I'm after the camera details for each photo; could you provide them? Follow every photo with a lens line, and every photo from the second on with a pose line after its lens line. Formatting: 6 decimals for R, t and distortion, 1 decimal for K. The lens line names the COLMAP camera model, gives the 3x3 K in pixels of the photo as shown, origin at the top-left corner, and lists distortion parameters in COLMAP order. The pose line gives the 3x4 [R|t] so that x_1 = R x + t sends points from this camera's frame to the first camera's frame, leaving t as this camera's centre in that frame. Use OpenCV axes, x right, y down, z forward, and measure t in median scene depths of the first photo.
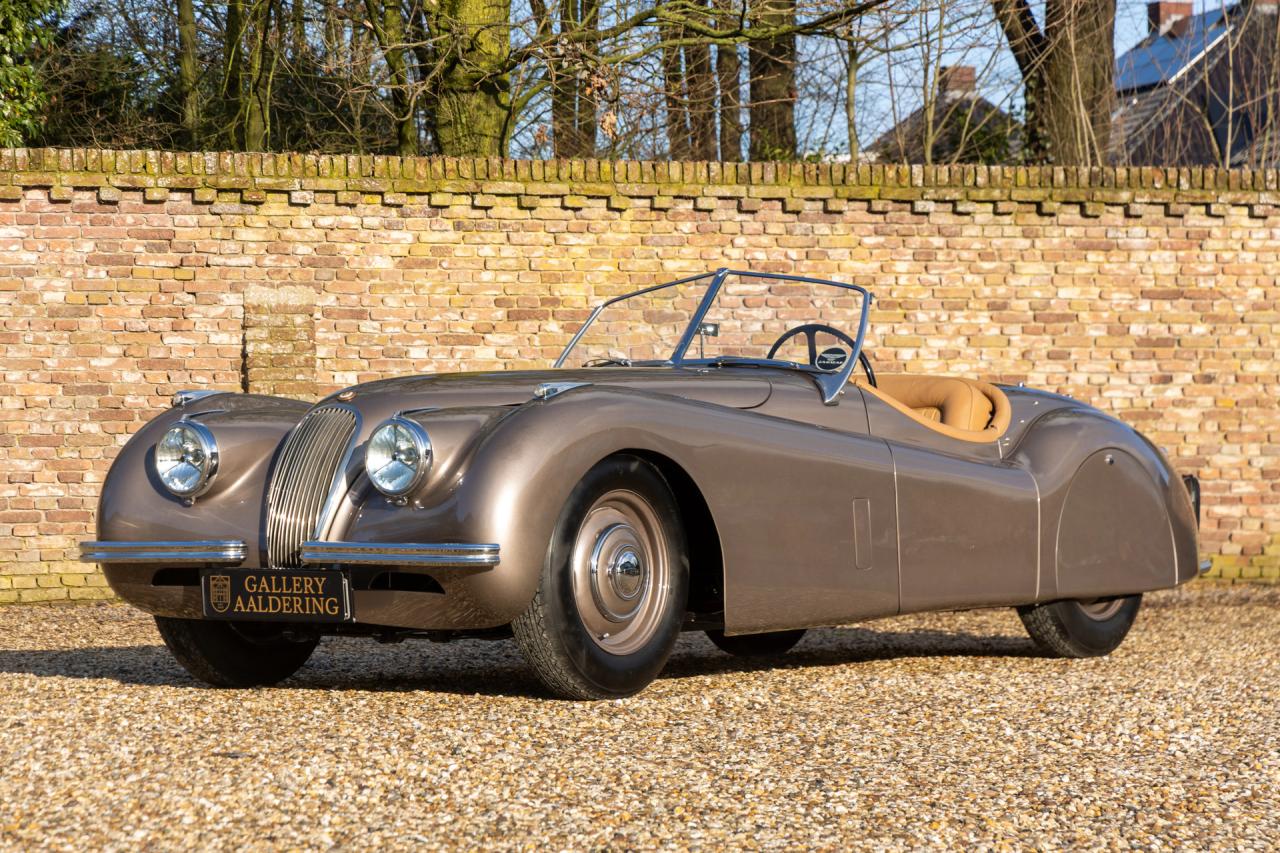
lens RADIAL K [[1112.4, 0, 535.0], [0, 1112.4, 415.3], [0, 0, 1]] dist [-0.007120, 0.006077]
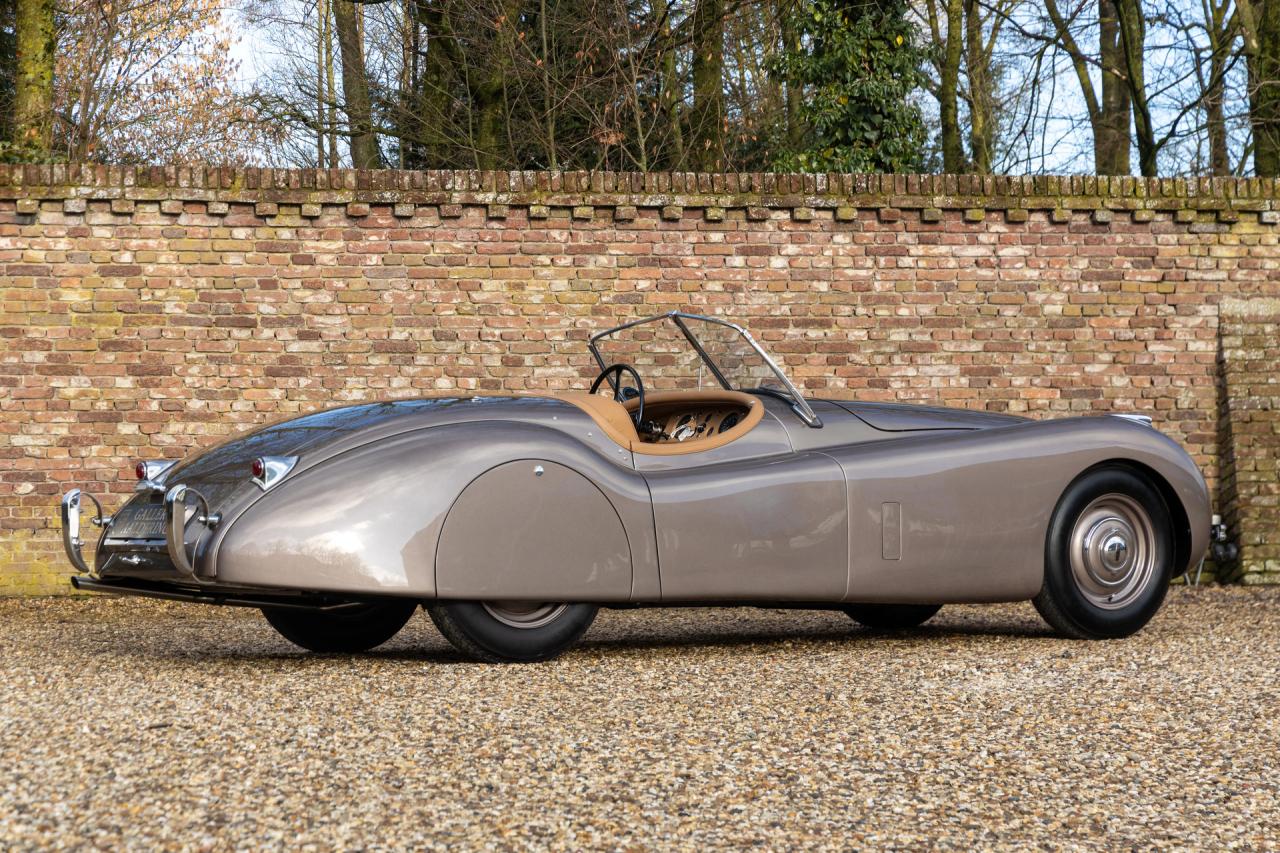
lens RADIAL K [[1068.2, 0, 645.5], [0, 1068.2, 427.6], [0, 0, 1]] dist [-0.009171, -0.000922]
pose [[0.999966, -0.007264, -0.004018, -0.828715], [0.007300, 0.999932, 0.009106, -0.002024], [0.003952, -0.009135, 0.999950, -0.058464]]
